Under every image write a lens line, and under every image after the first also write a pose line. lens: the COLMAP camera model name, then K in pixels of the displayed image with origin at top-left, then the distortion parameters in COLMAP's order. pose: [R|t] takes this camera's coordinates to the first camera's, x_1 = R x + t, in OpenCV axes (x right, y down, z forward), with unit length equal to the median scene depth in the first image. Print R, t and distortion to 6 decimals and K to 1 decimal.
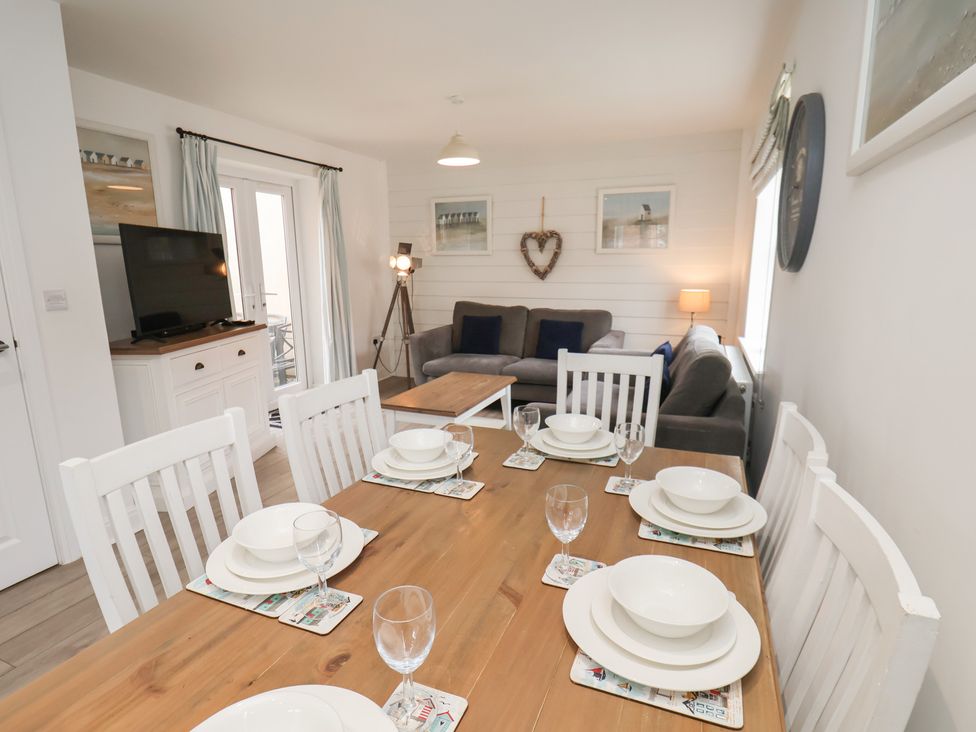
lens RADIAL K [[517.4, 0, 485.1], [0, 517.4, 364.2], [0, 0, 1]] dist [-0.003692, -0.008081]
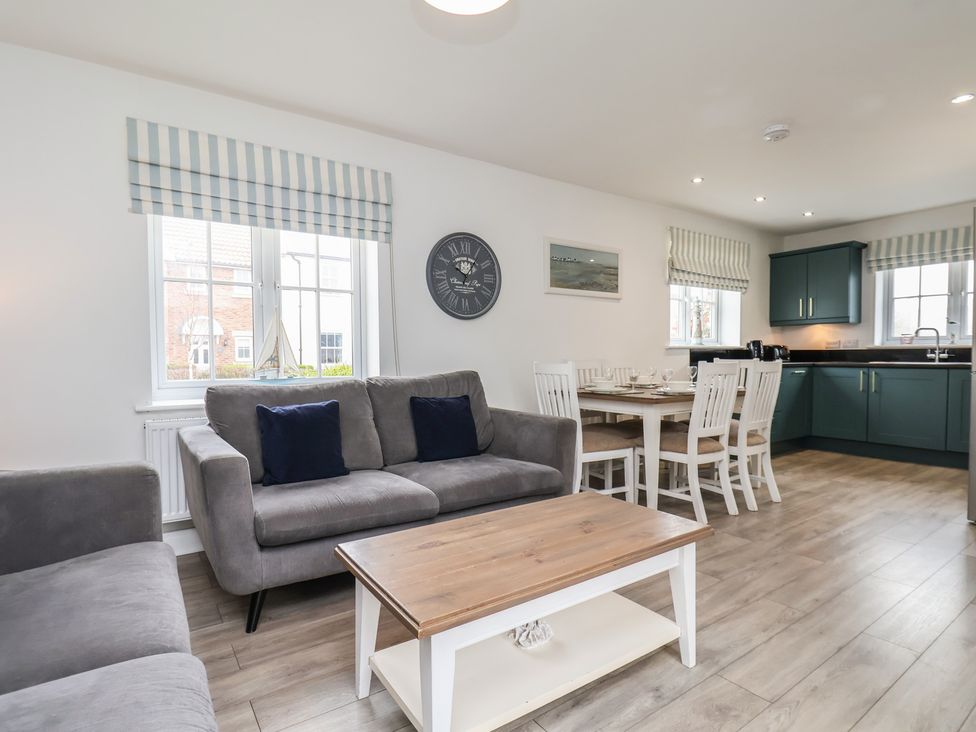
lens RADIAL K [[517.4, 0, 486.2], [0, 517.4, 377.3], [0, 0, 1]] dist [-0.003692, -0.008081]
pose [[-0.840609, -0.002840, 0.541634, -0.185027], [0.116064, 0.975814, 0.185246, -0.119028], [-0.529060, 0.218583, -0.819949, 0.935131]]
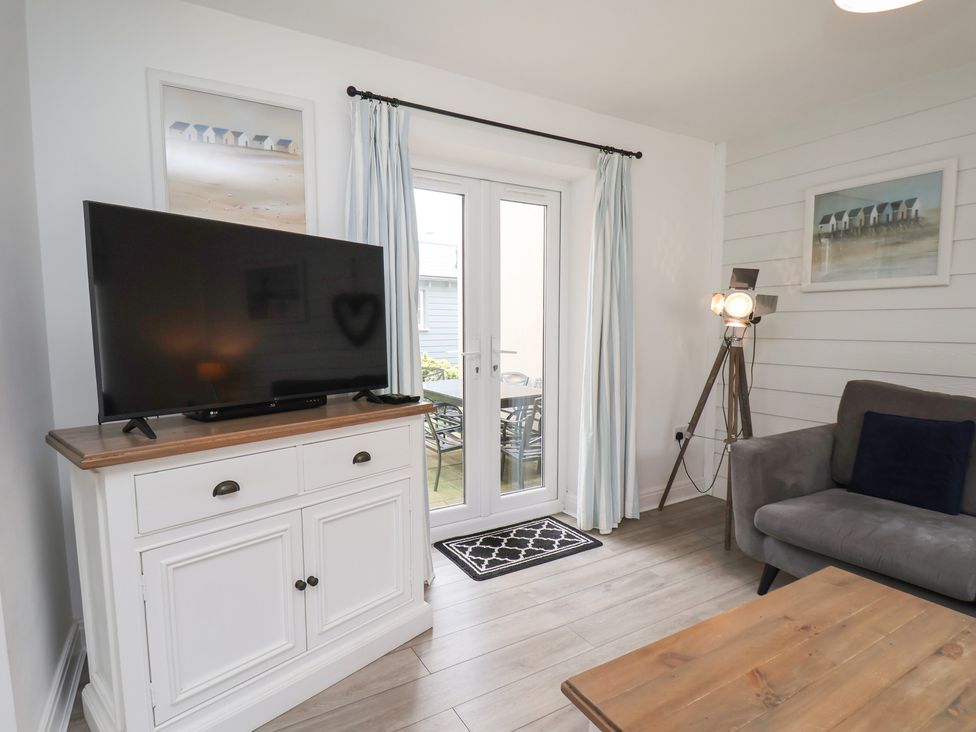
lens RADIAL K [[517.4, 0, 484.3], [0, 517.4, 378.2], [0, 0, 1]] dist [-0.003692, -0.008081]
pose [[0.793976, 0.066108, -0.604345, -0.035937], [-0.119707, 0.991609, -0.048798, -0.059824], [0.596048, 0.111089, 0.795227, 0.416210]]
